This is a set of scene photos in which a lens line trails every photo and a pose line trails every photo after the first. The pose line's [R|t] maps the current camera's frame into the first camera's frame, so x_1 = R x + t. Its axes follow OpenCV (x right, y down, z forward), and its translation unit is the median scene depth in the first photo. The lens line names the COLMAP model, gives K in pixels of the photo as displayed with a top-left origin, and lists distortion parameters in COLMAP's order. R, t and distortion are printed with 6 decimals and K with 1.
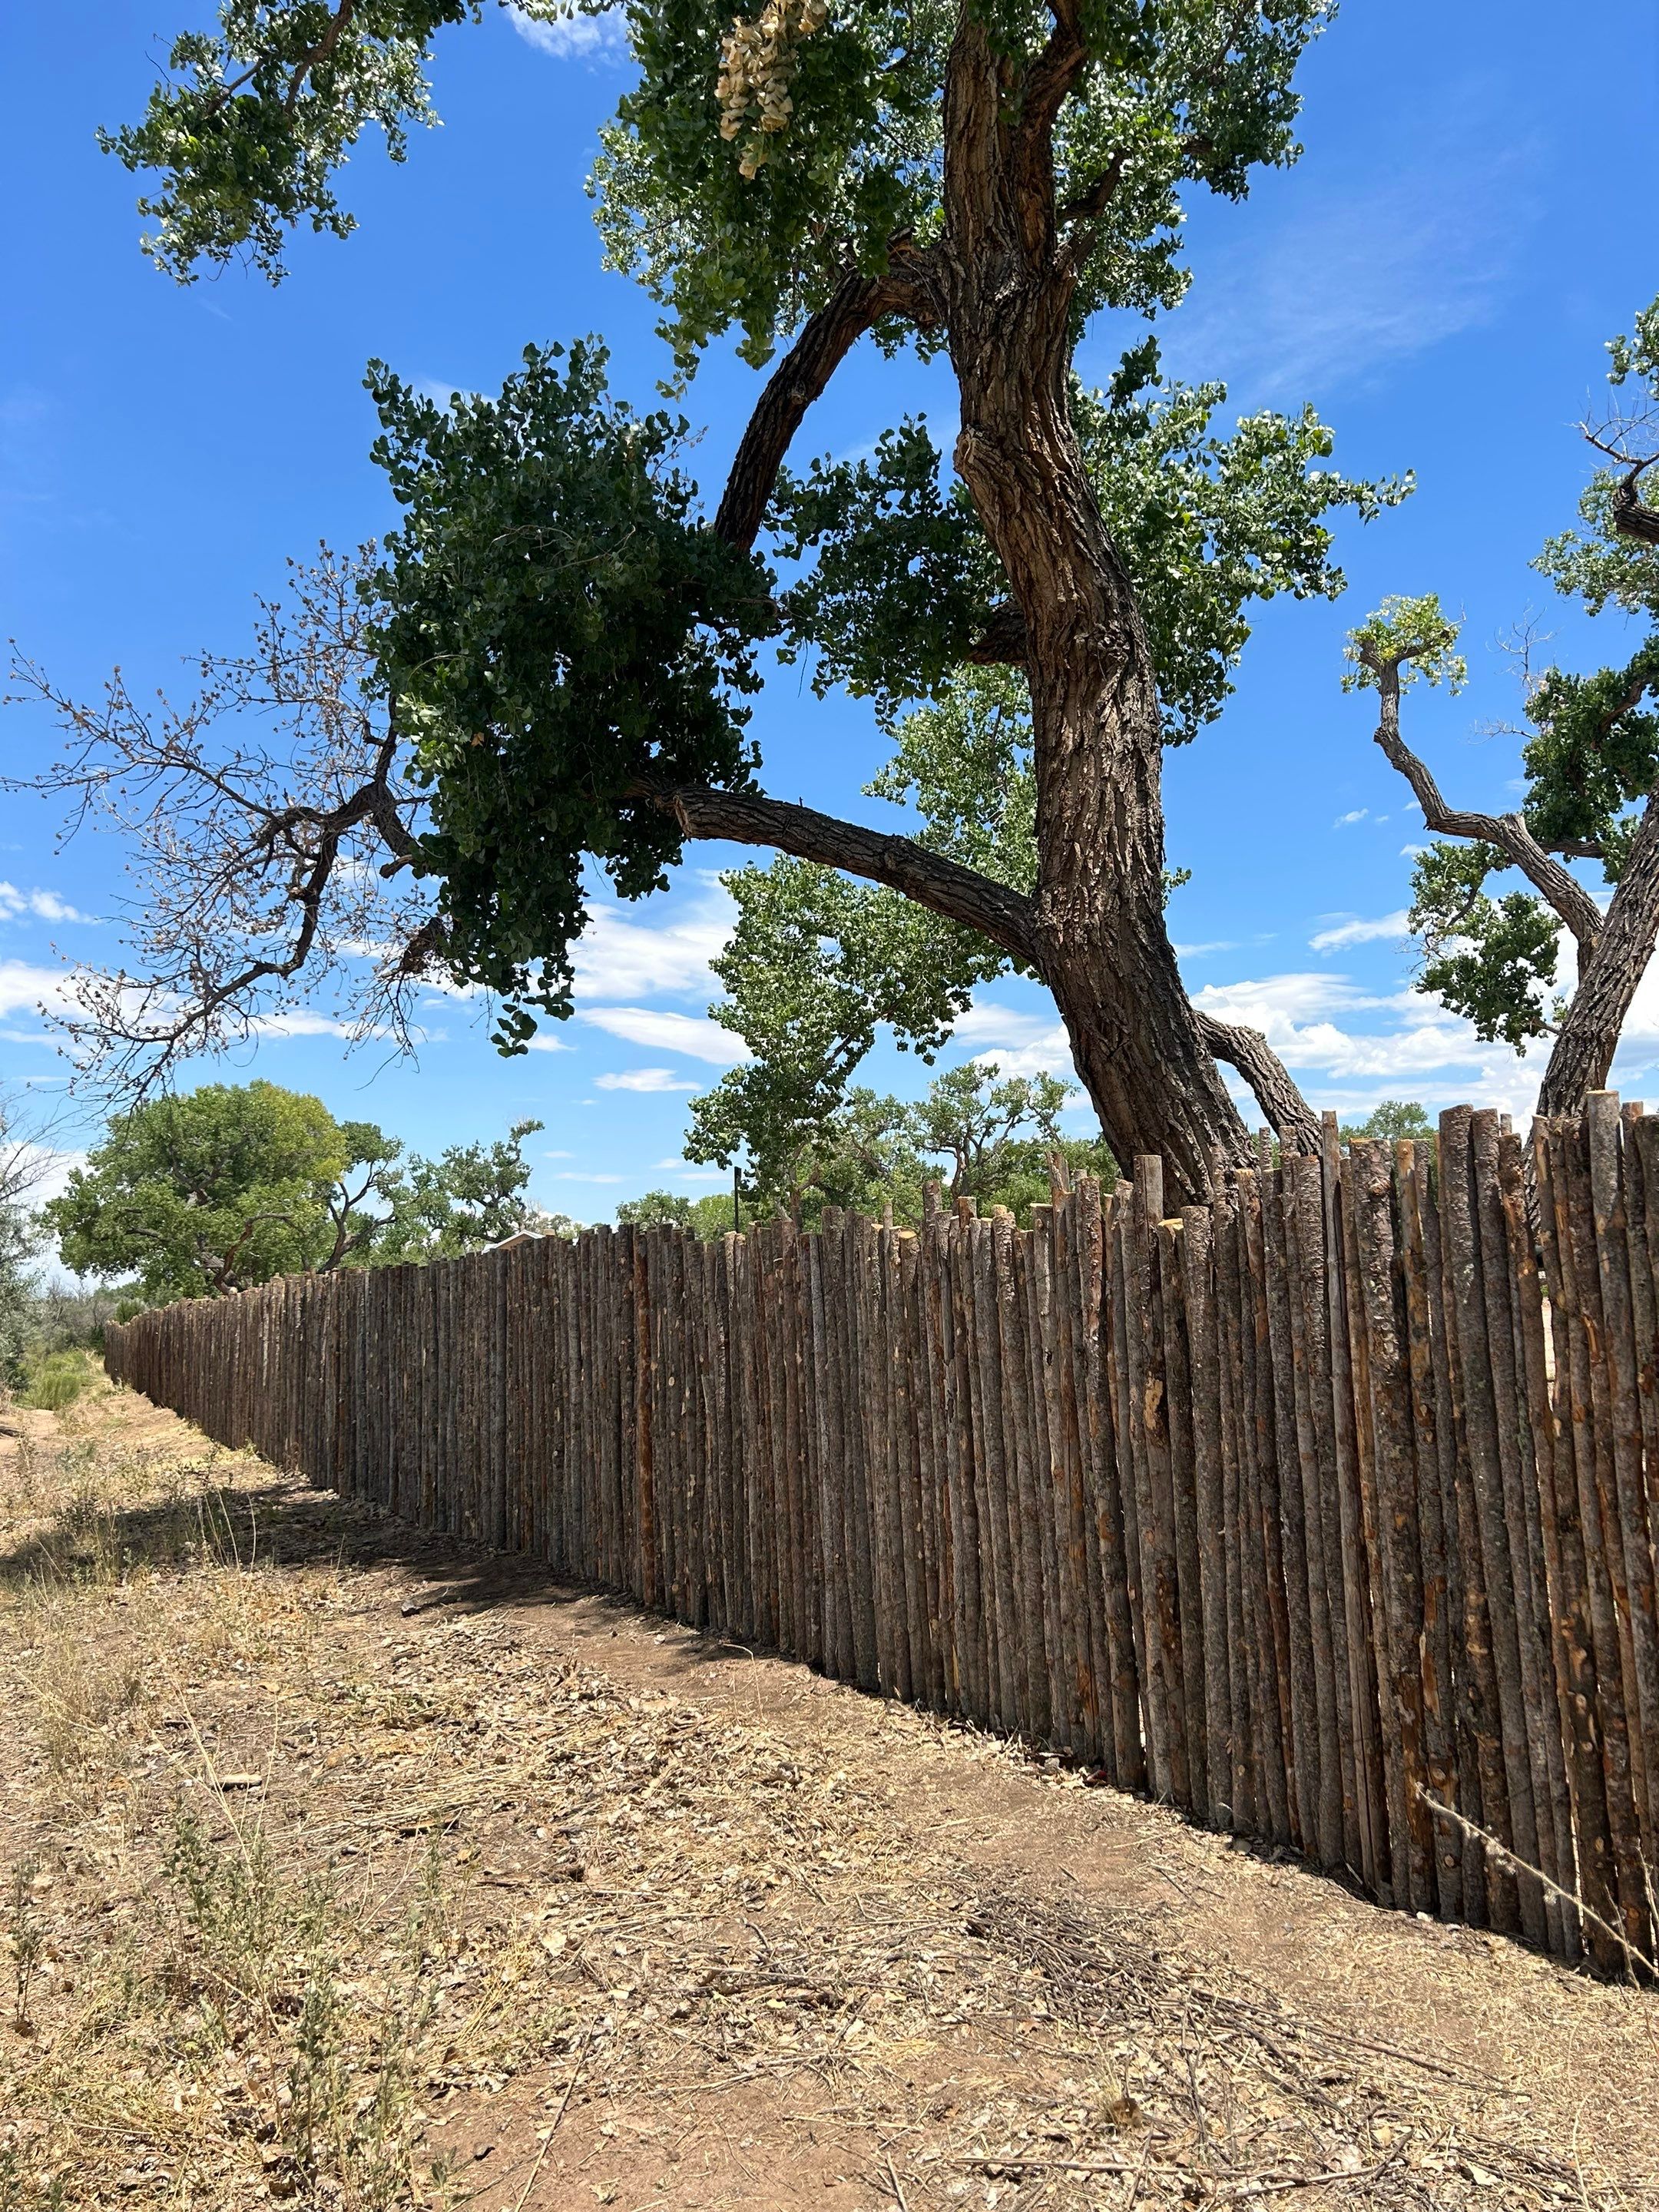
lens RADIAL K [[1659.3, 0, 829.5], [0, 1659.3, 1106.0], [0, 0, 1]] dist [0.077700, -0.116720]
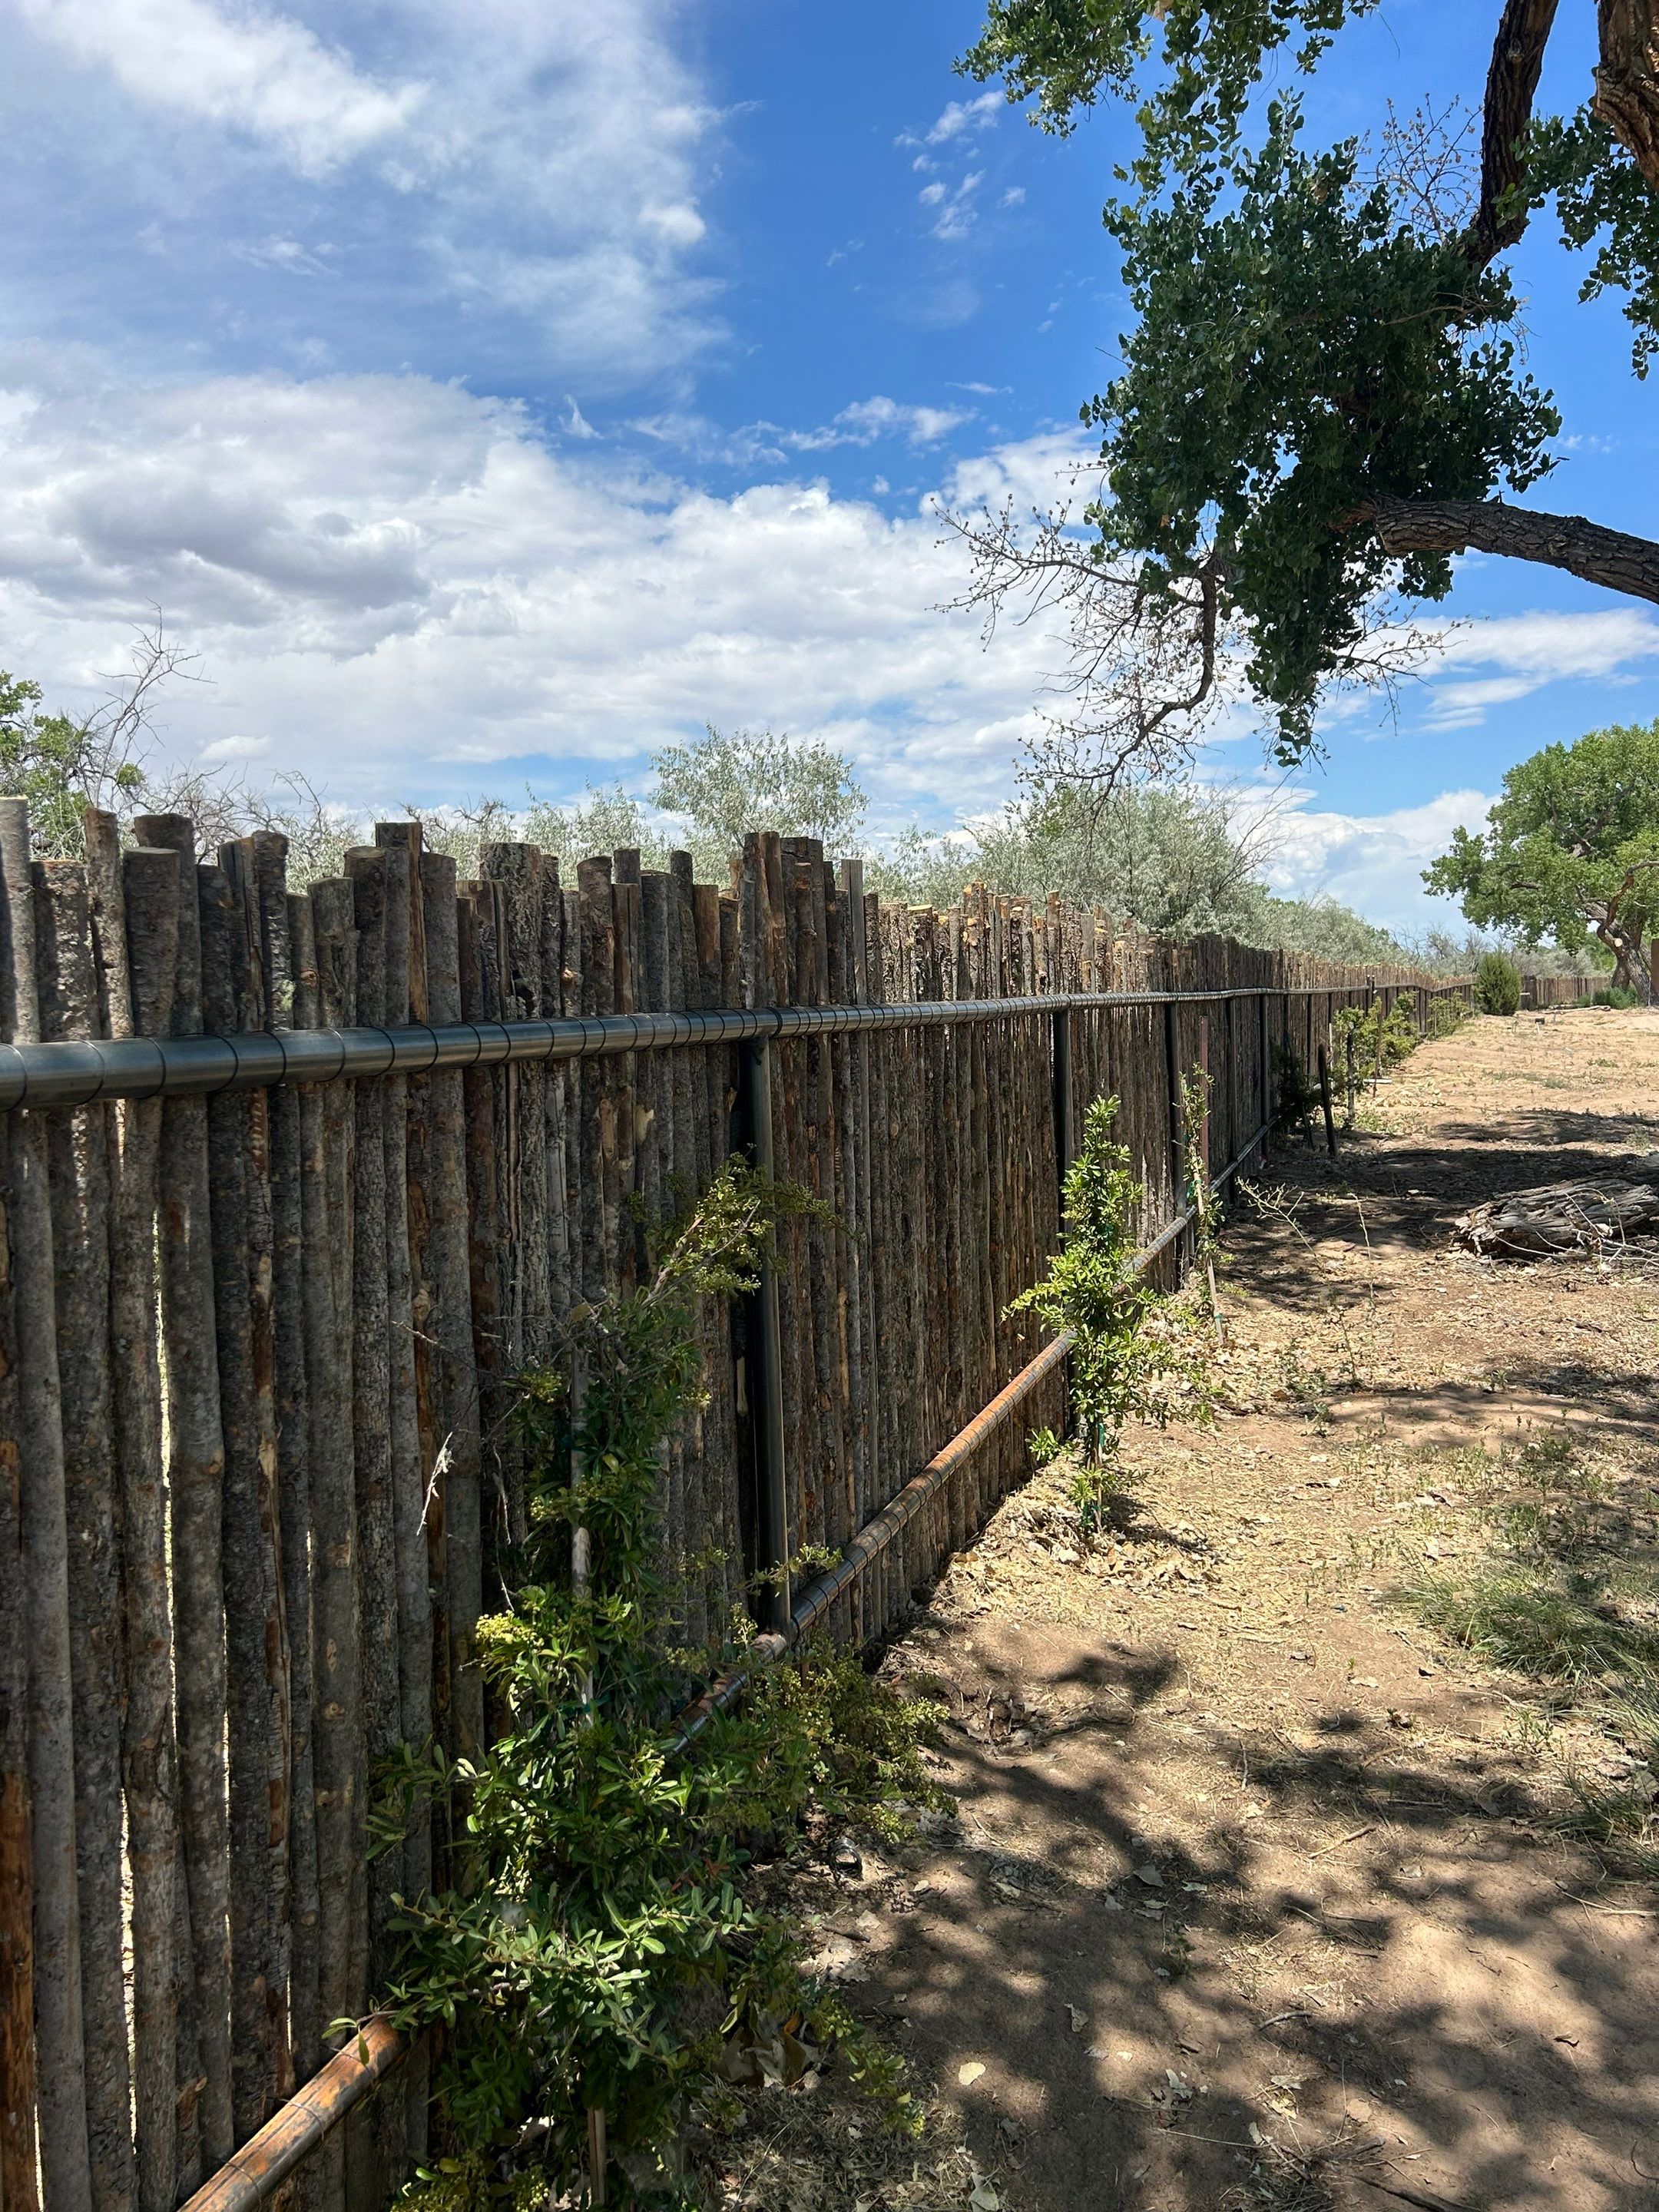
lens RADIAL K [[1659.3, 0, 829.5], [0, 1659.3, 1106.0], [0, 0, 1]] dist [0.077700, -0.116720]
pose [[0.675790, 0.058388, -0.734778, 0.159293], [0.095774, 0.981451, 0.166075, -0.008703], [0.730845, -0.182604, 0.657663, -0.015580]]
